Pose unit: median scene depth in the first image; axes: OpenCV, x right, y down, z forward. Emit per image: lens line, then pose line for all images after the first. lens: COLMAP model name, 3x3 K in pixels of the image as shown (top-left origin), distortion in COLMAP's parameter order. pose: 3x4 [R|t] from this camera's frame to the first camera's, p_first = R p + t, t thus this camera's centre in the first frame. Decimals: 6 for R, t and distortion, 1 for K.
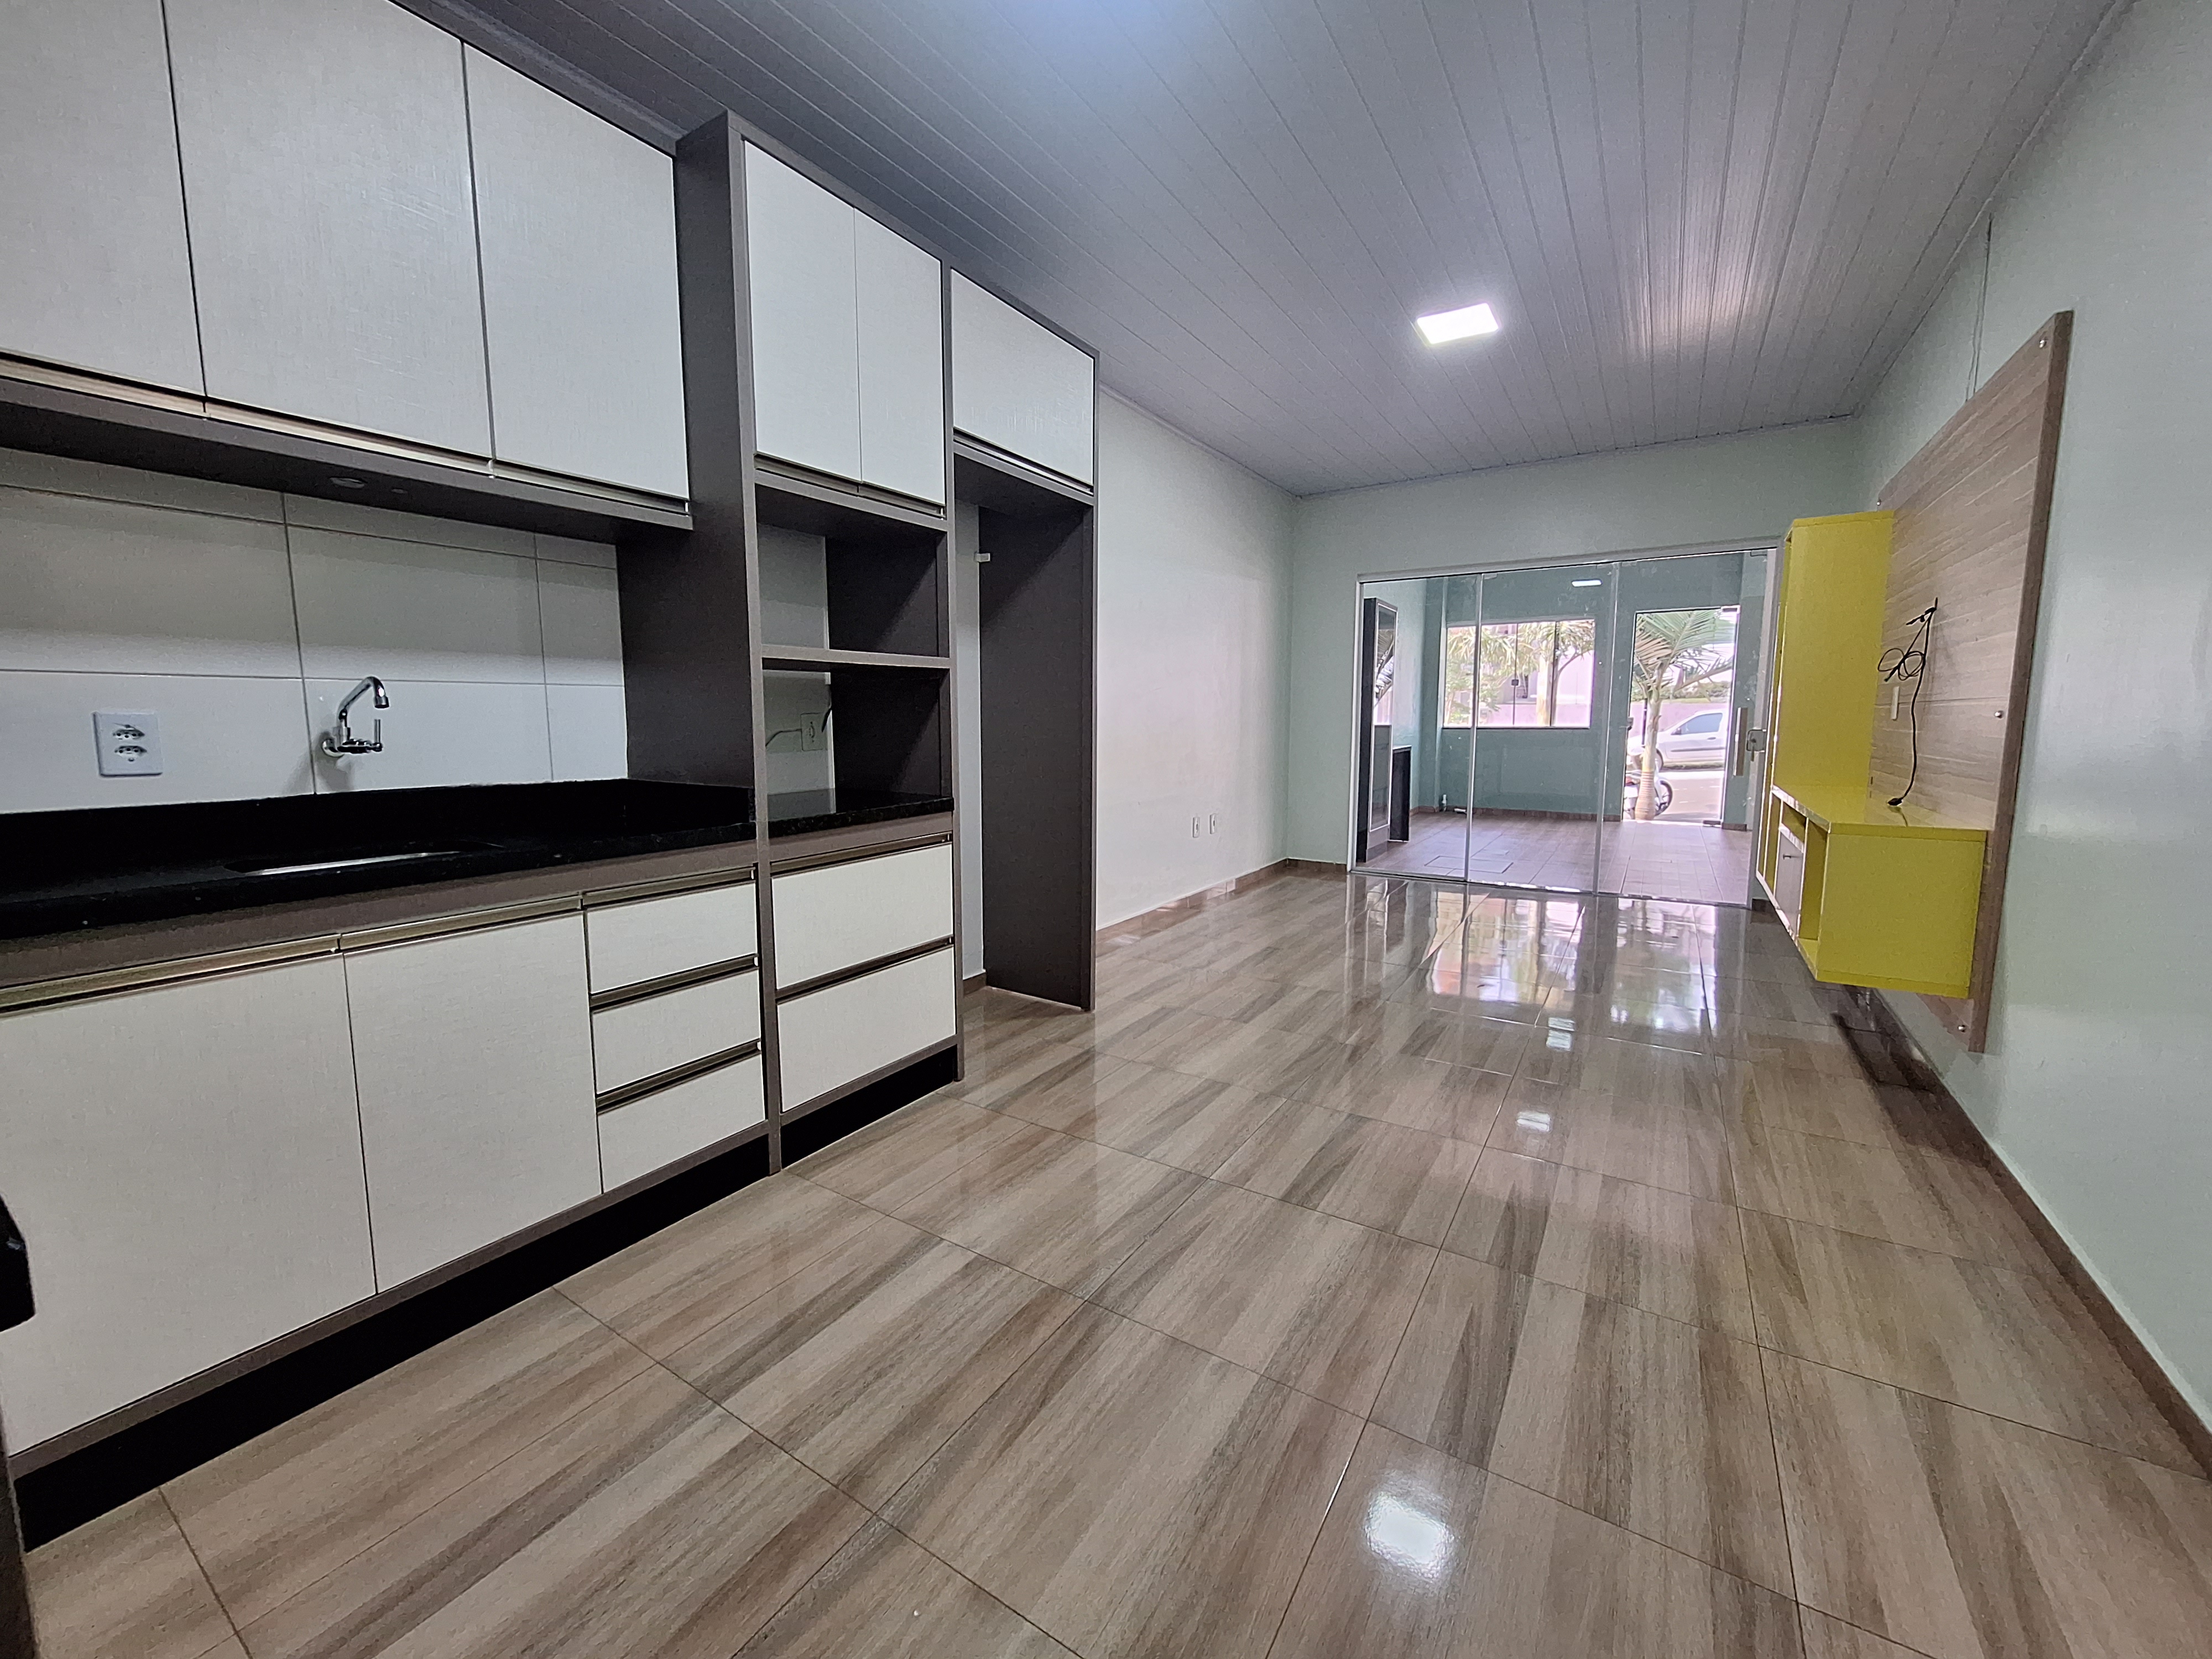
lens RADIAL K [[878.8, 0, 1094.4], [0, 878.8, 817.1], [0, 0, 1]] dist [-0.002212, -0.000695]
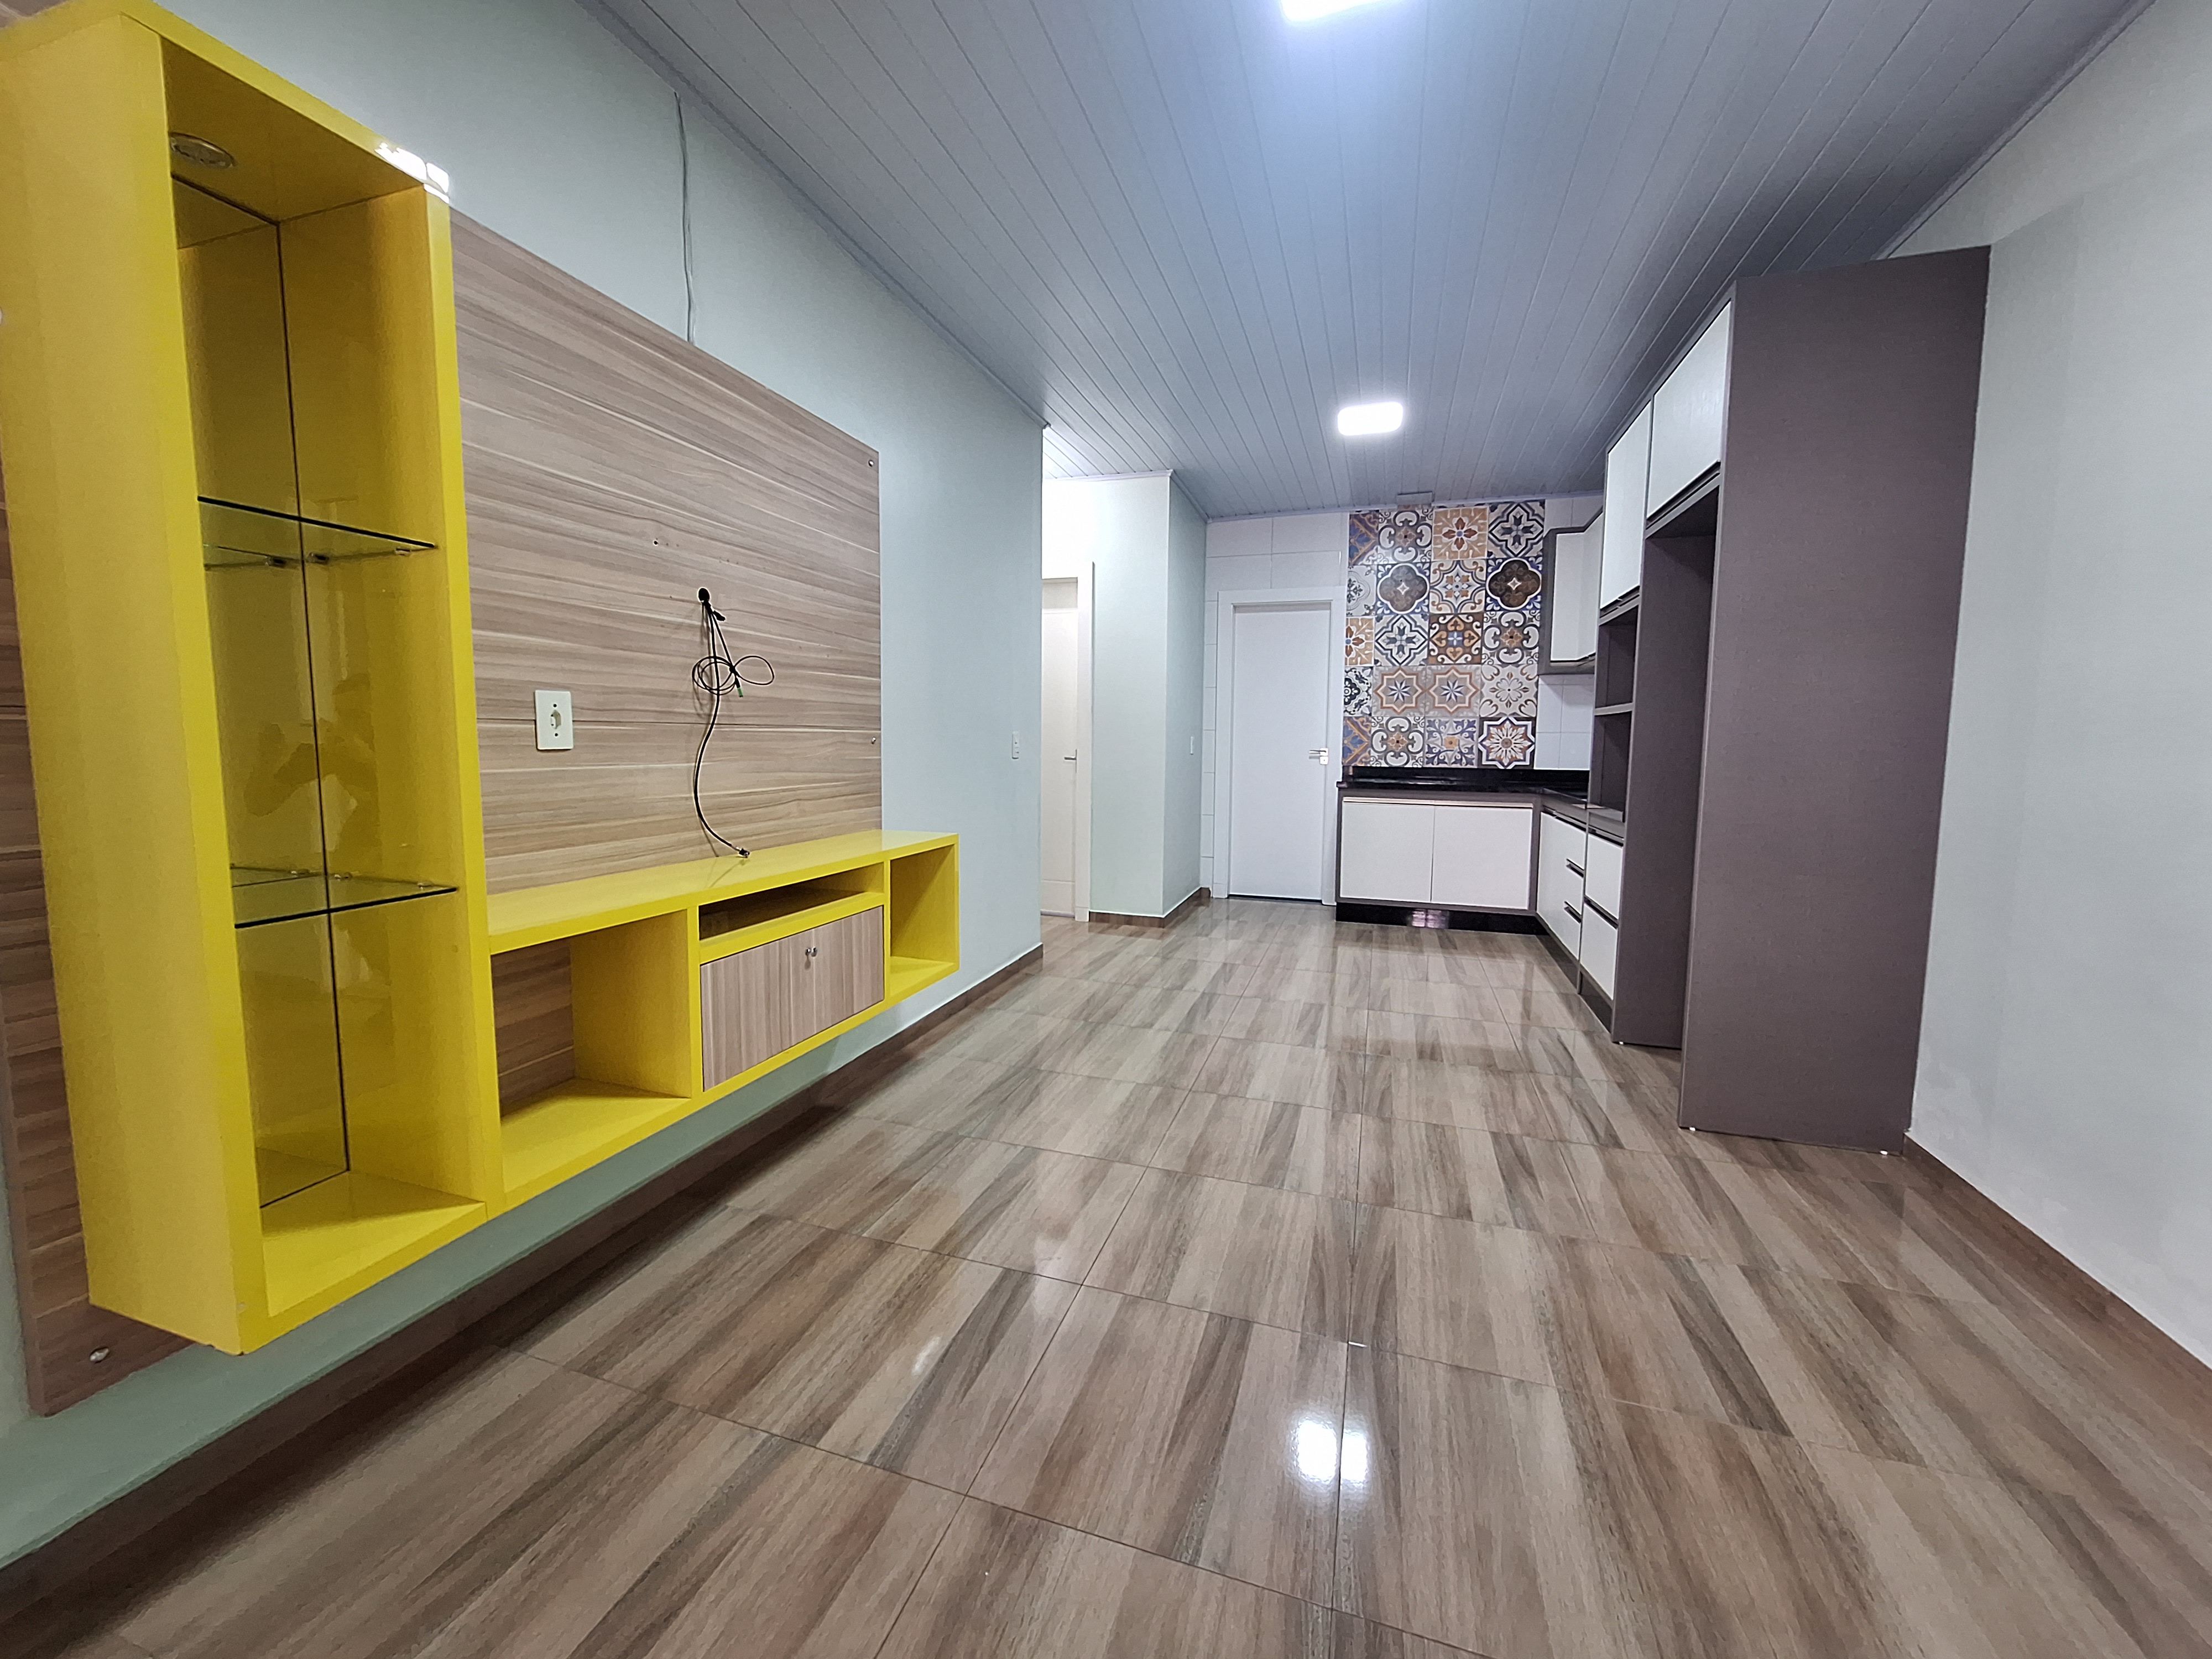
lens RADIAL K [[878.8, 0, 1108.2], [0, 878.8, 825.4], [0, 0, 1]] dist [-0.002212, -0.000695]
pose [[-0.963500, 0.014935, -0.267290, 1.143257], [-0.042279, 0.977423, 0.207016, -0.297914], [0.264347, 0.210761, -0.941116, 2.553901]]
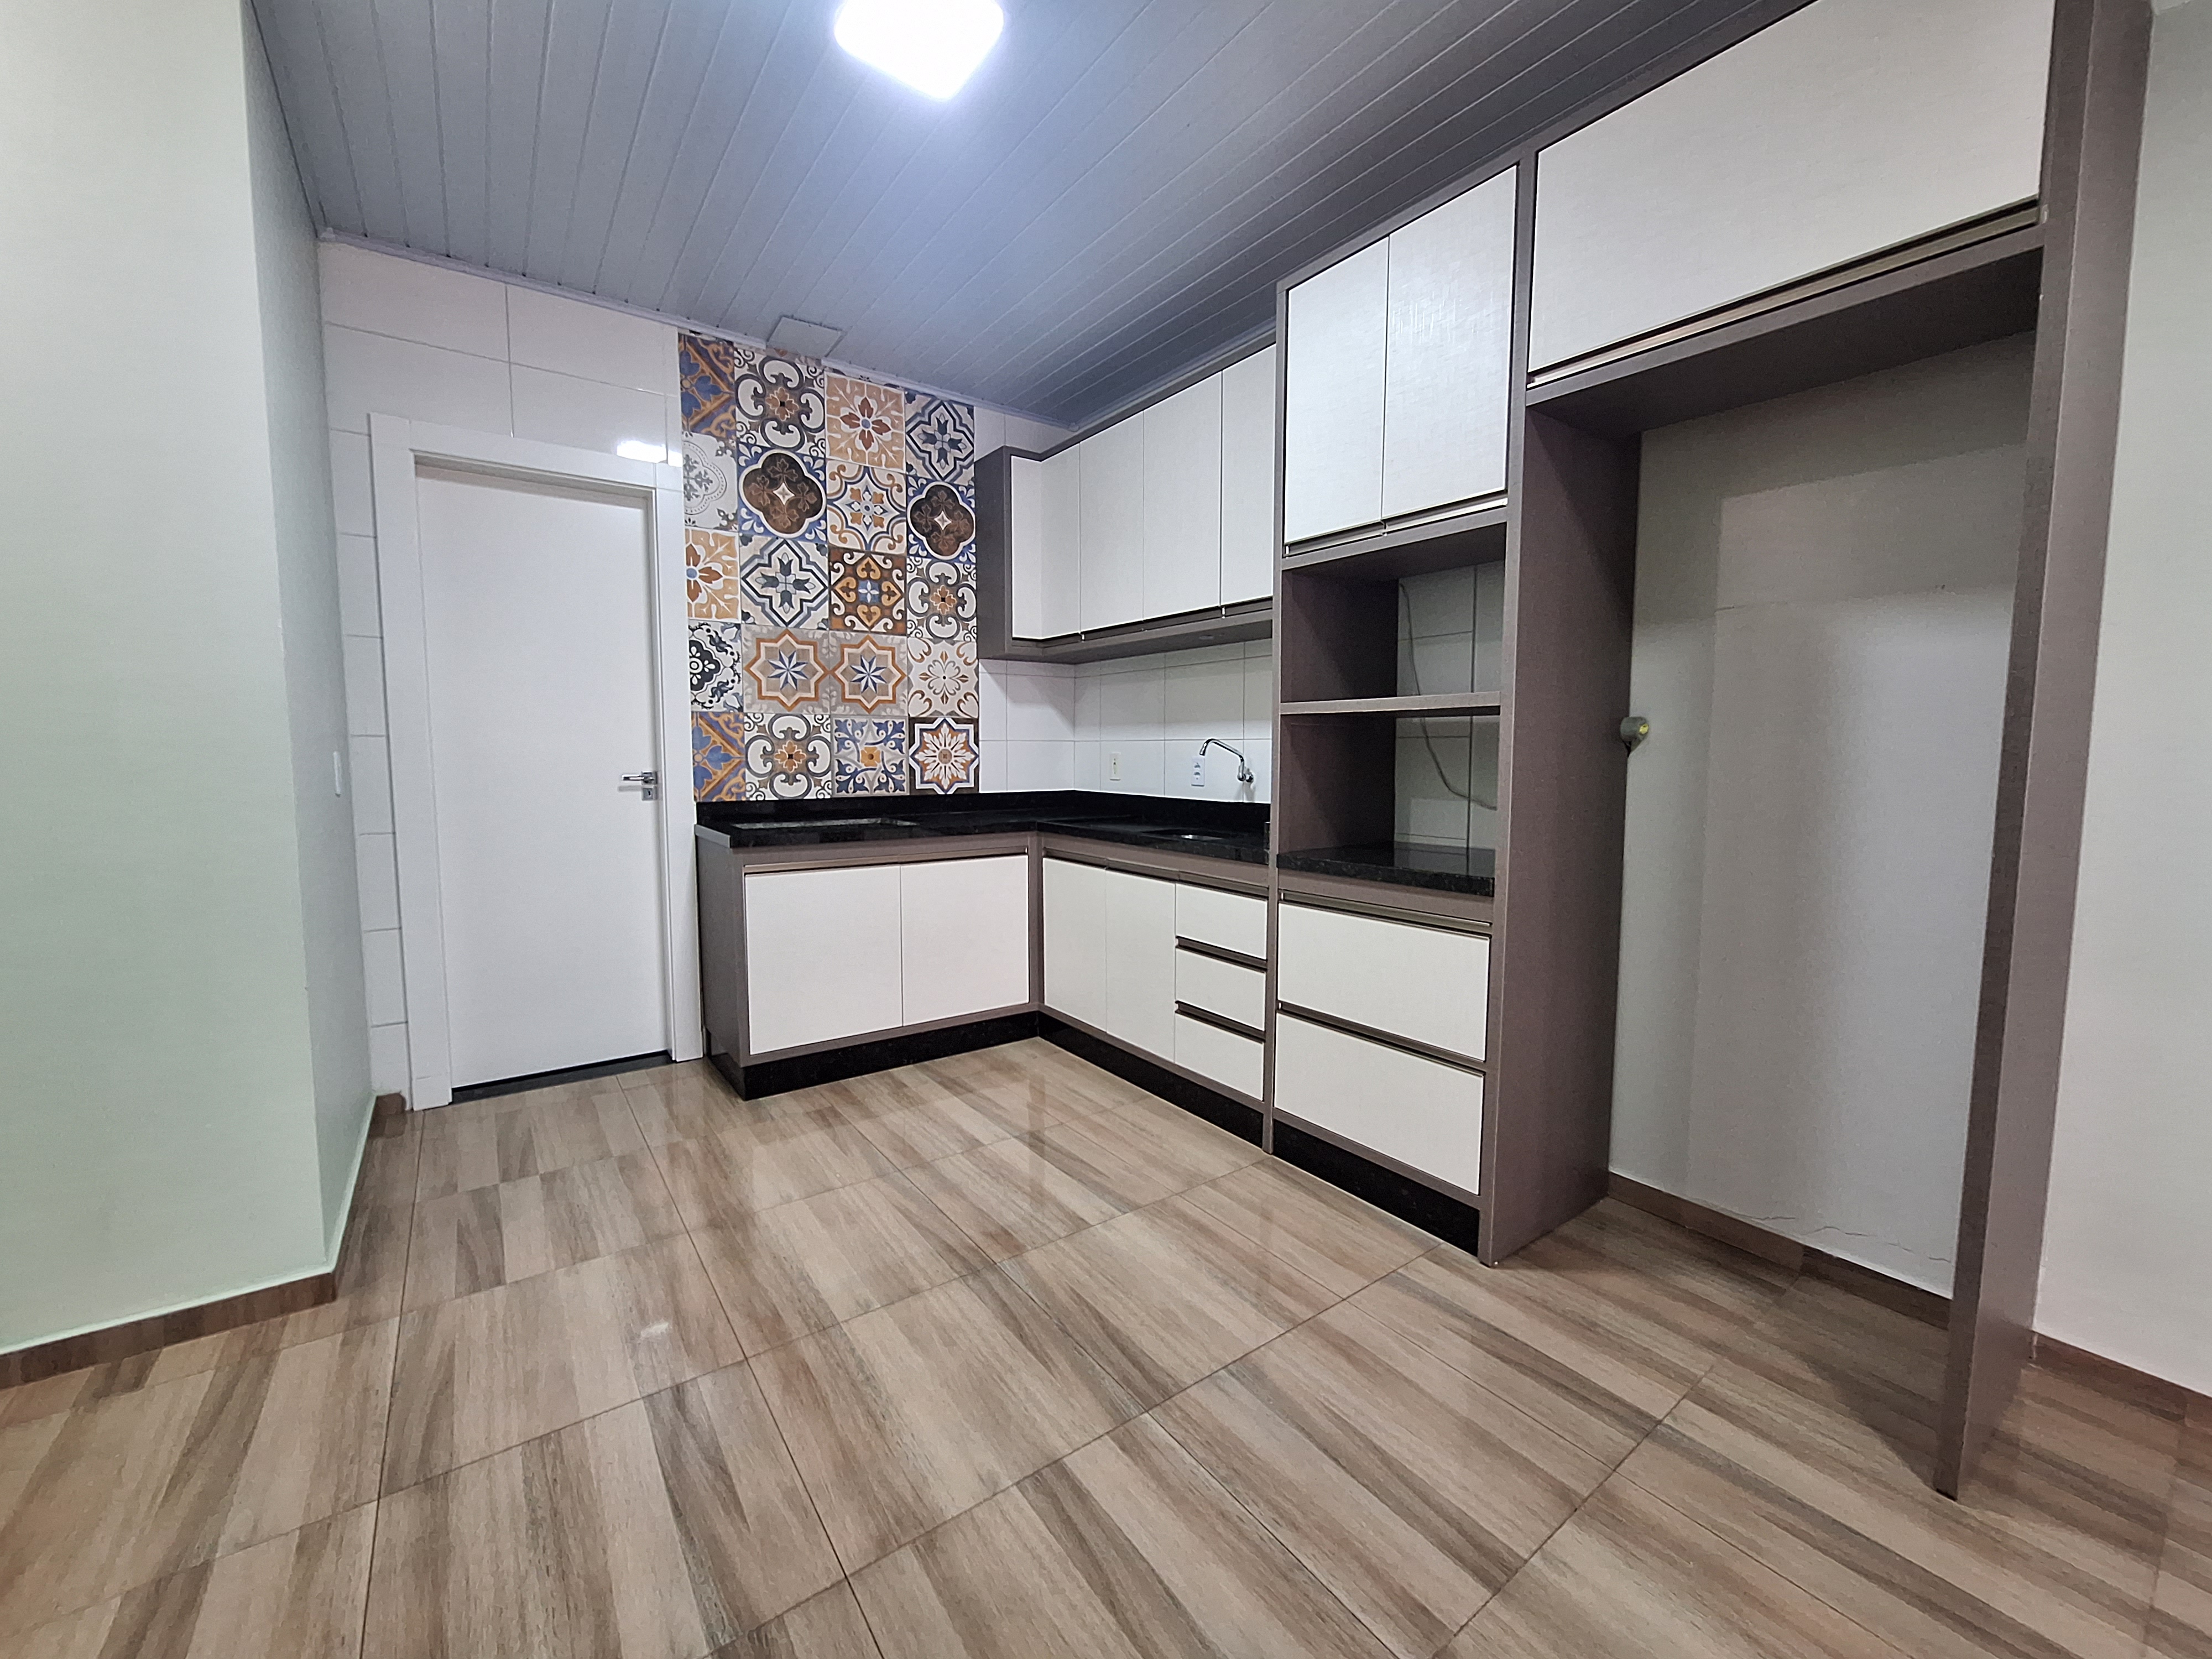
lens RADIAL K [[878.8, 0, 1102.1], [0, 878.8, 818.4], [0, 0, 1]] dist [-0.002212, -0.000695]
pose [[-0.364231, 0.068956, -0.928752, 0.817899], [-0.108945, 0.987254, 0.116024, -0.154593], [0.924914, 0.143442, -0.352076, 1.210655]]
